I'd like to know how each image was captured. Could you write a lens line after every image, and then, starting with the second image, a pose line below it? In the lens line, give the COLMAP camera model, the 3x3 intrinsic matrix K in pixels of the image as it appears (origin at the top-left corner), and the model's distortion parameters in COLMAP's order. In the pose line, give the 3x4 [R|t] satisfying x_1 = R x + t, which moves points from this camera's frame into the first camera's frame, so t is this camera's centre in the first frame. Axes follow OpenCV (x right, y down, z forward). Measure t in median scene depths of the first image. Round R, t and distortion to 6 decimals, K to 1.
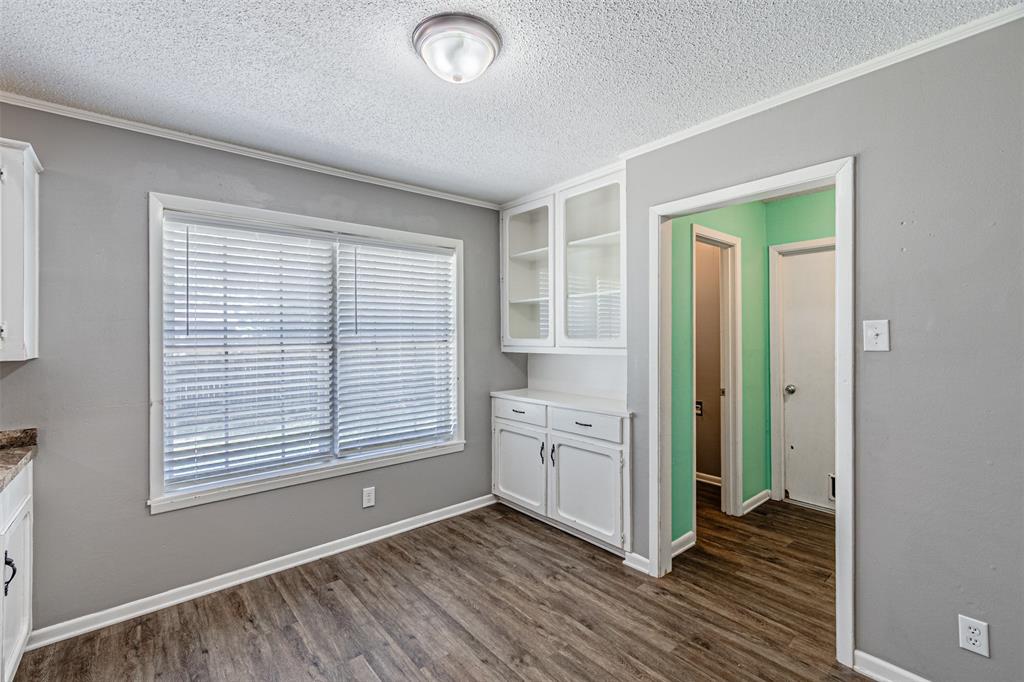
lens RADIAL K [[441.9, 0, 518.3], [0, 441.9, 331.7], [0, 0, 1]] dist [0.006871, -0.001723]
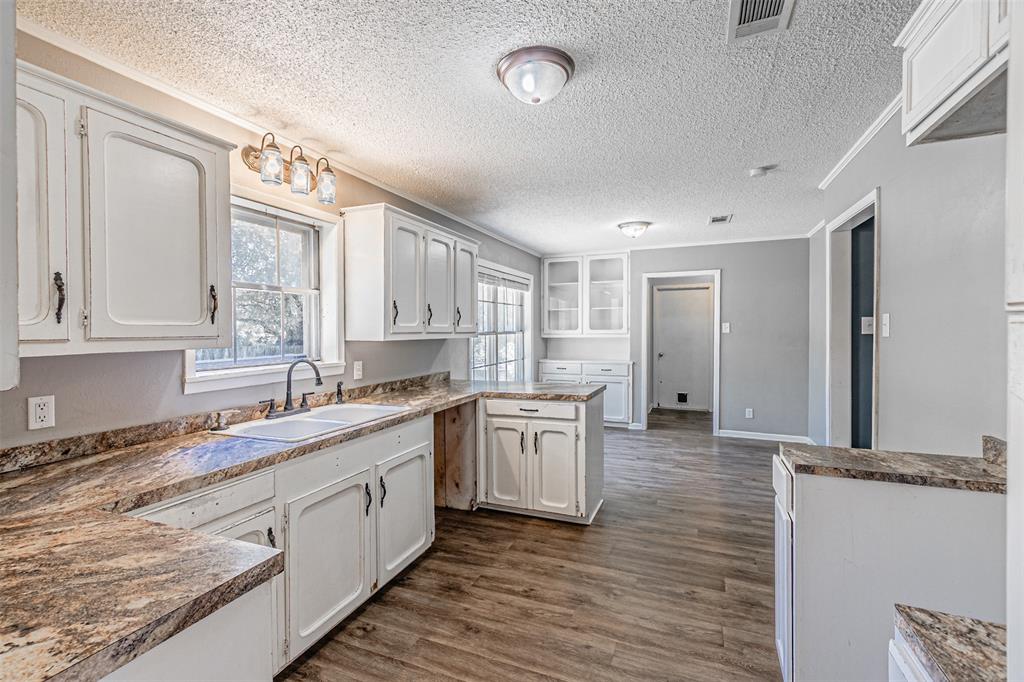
lens RADIAL K [[441.9, 0, 505.0], [0, 441.9, 333.7], [0, 0, 1]] dist [0.006871, -0.001723]
pose [[0.890689, 0.001260, 0.454612, -1.298096], [-0.006000, 0.999942, 0.008984, 0.019894], [-0.454574, -0.010729, 0.890644, -0.694568]]
